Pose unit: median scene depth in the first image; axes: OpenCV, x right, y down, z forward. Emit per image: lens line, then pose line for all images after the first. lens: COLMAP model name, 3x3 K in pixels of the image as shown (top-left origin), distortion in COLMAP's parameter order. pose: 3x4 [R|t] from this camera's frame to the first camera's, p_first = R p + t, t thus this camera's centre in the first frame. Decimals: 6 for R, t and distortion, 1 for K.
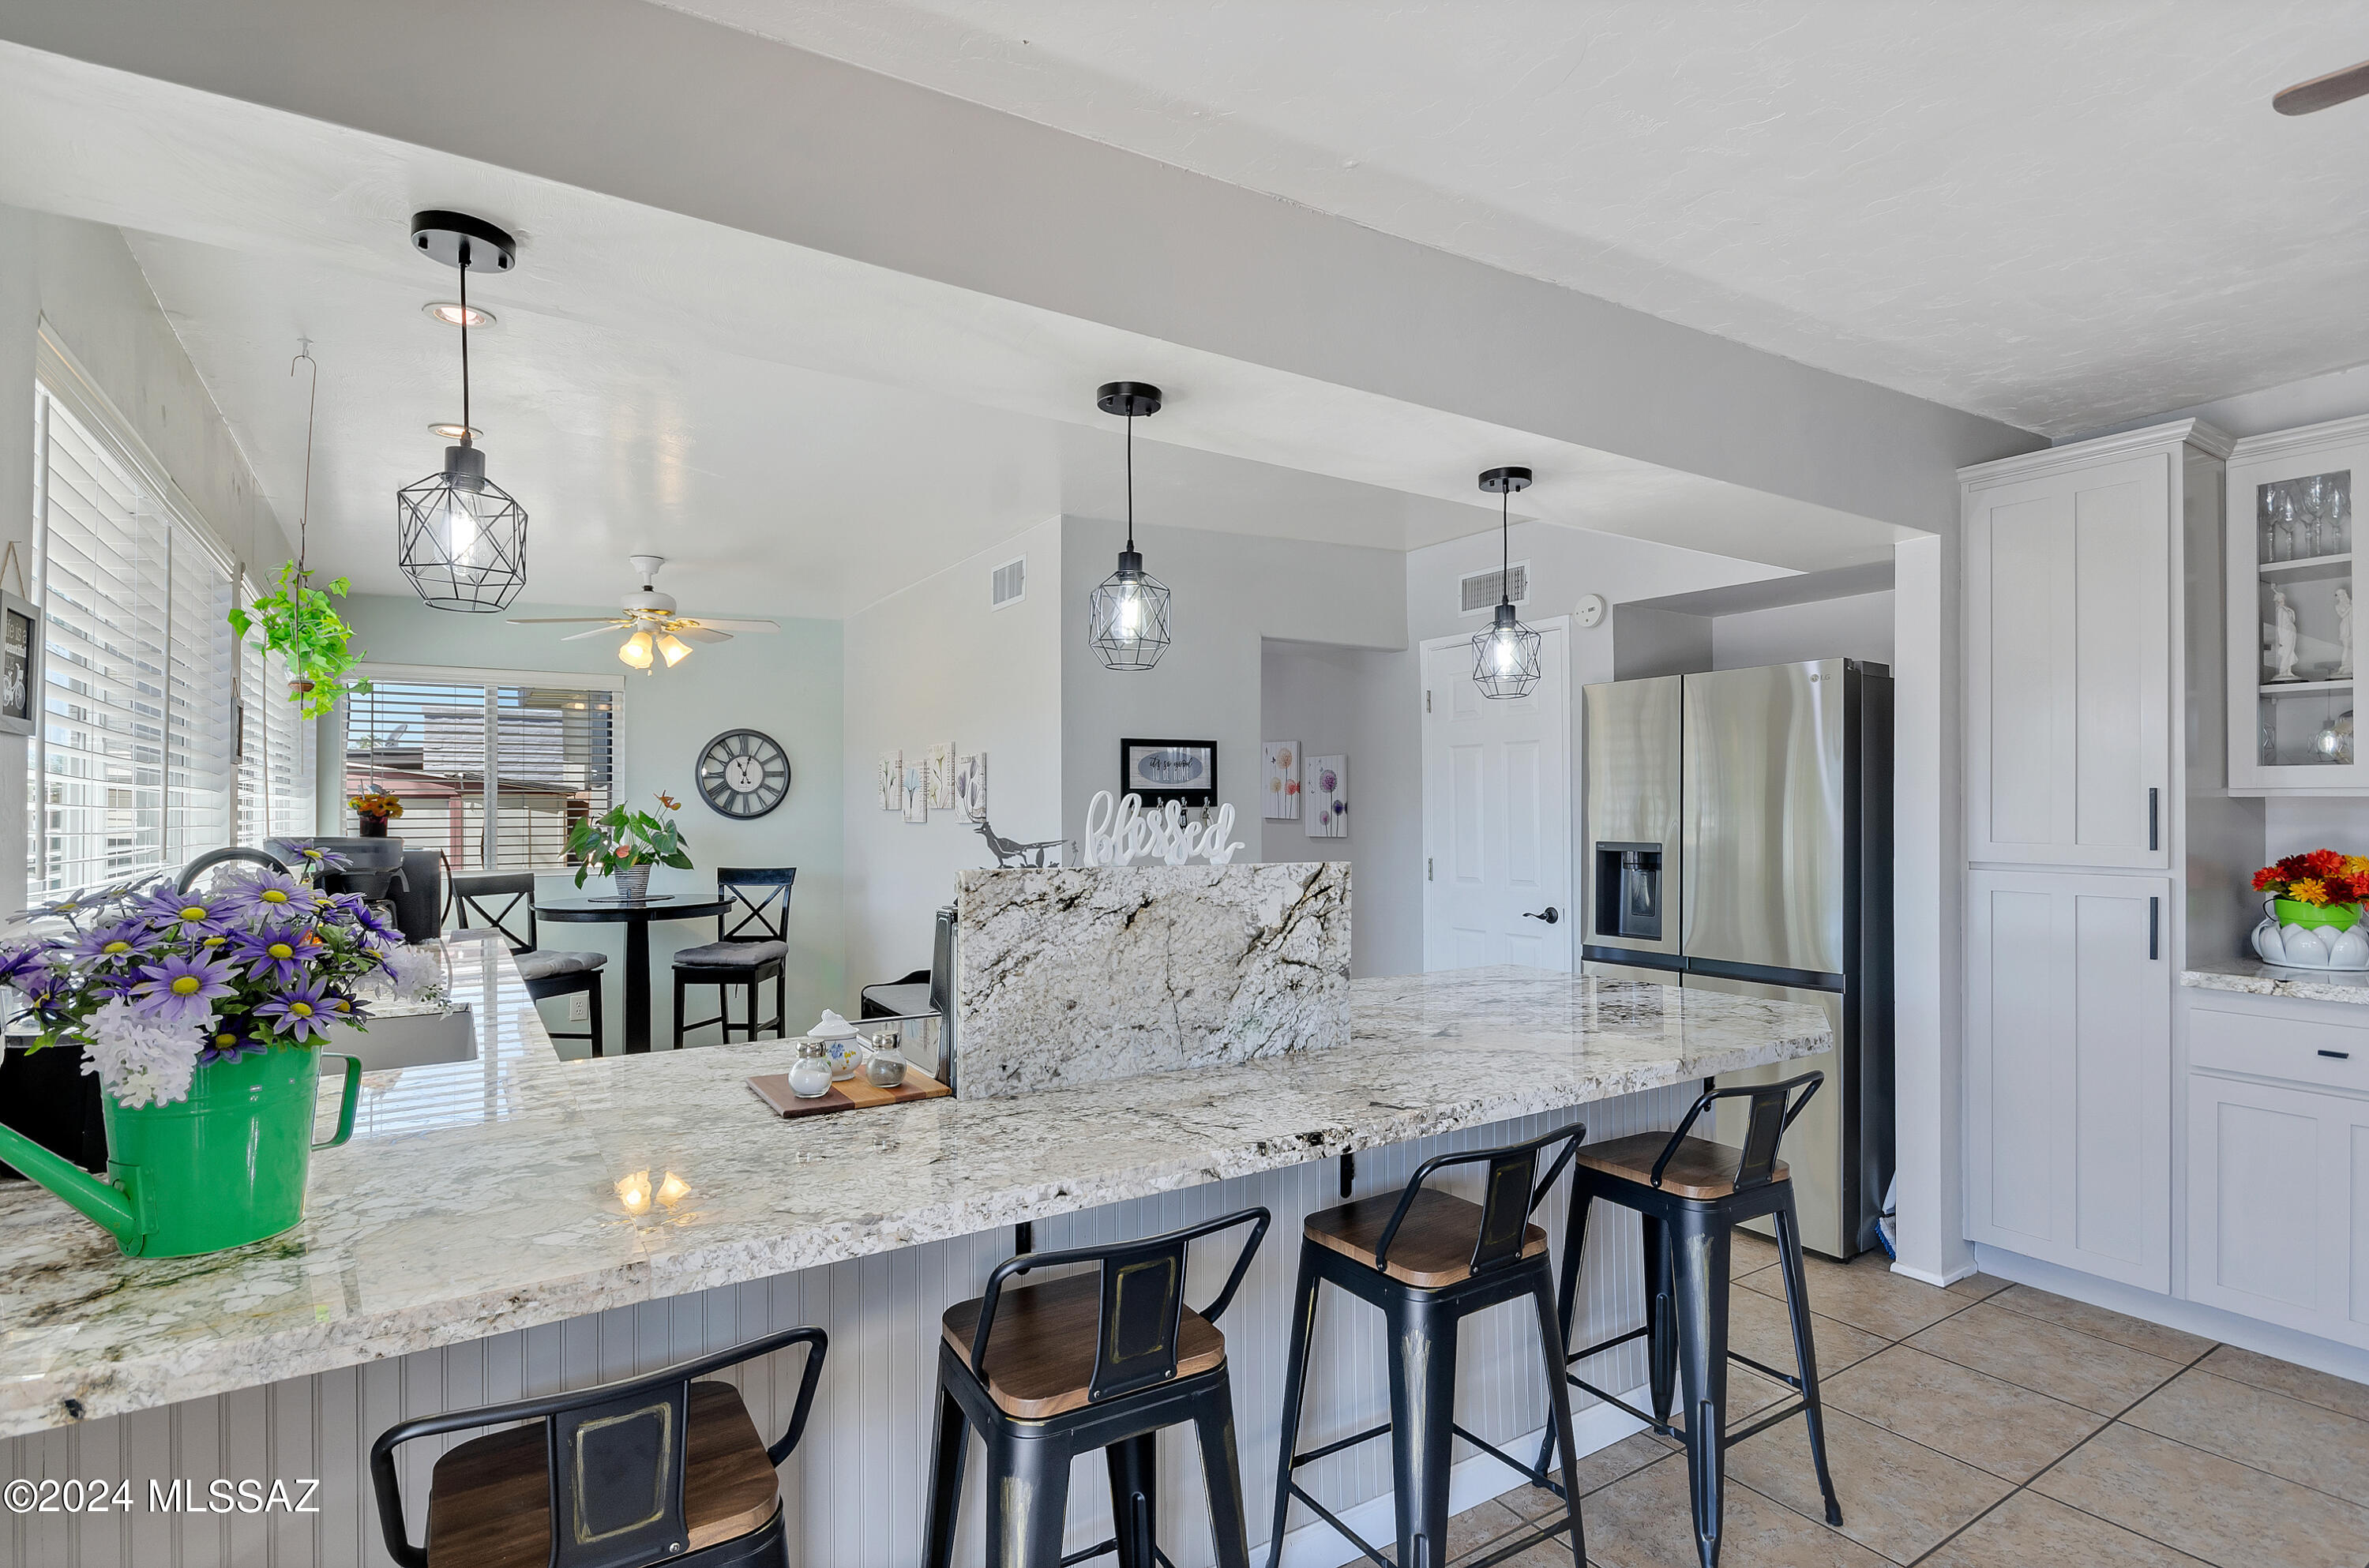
lens RADIAL K [[1150.7, 0, 1187.3], [0, 1150.7, 811.4], [0, 0, 1]] dist [0.001892, -0.006344]
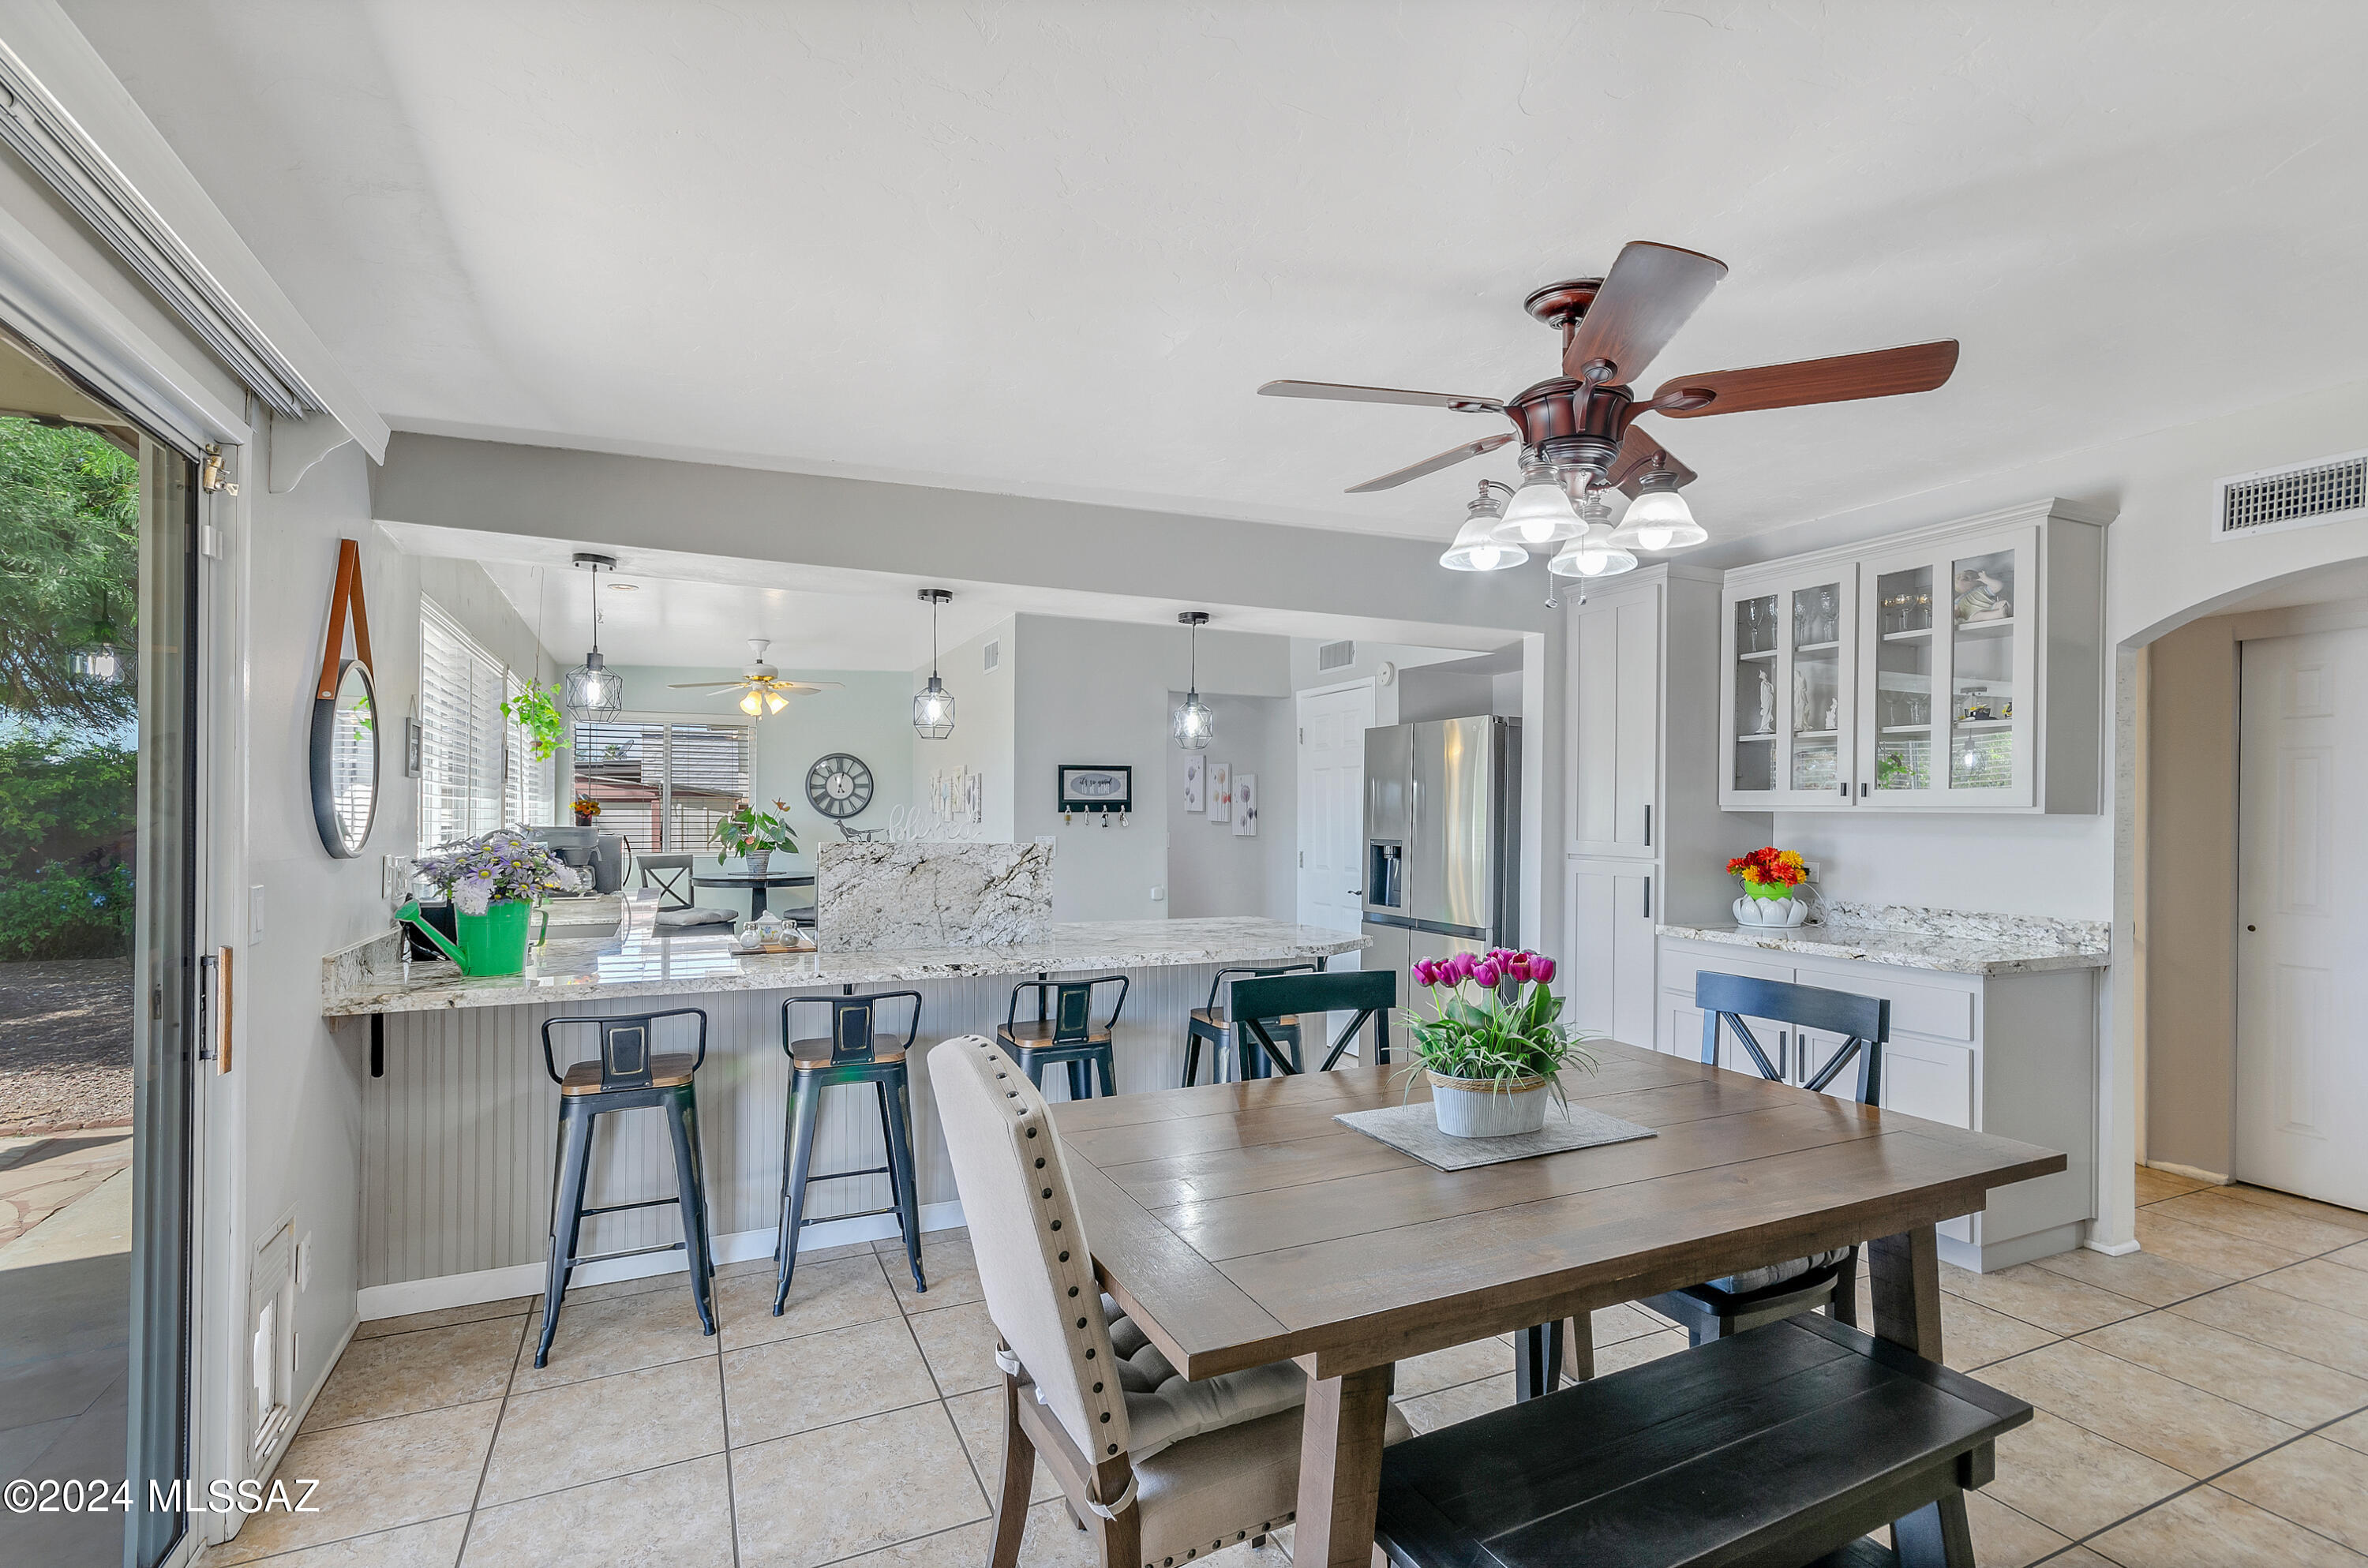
lens RADIAL K [[1084.8, 0, 1182.1], [0, 1084.8, 820.7], [0, 0, 1]] dist [0.000635, -0.000297]
pose [[0.990821, 0.009018, -0.134881, 0.282859], [-0.008318, 0.999949, 0.005757, -0.001939], [0.134926, -0.004582, 0.990845, -0.337189]]
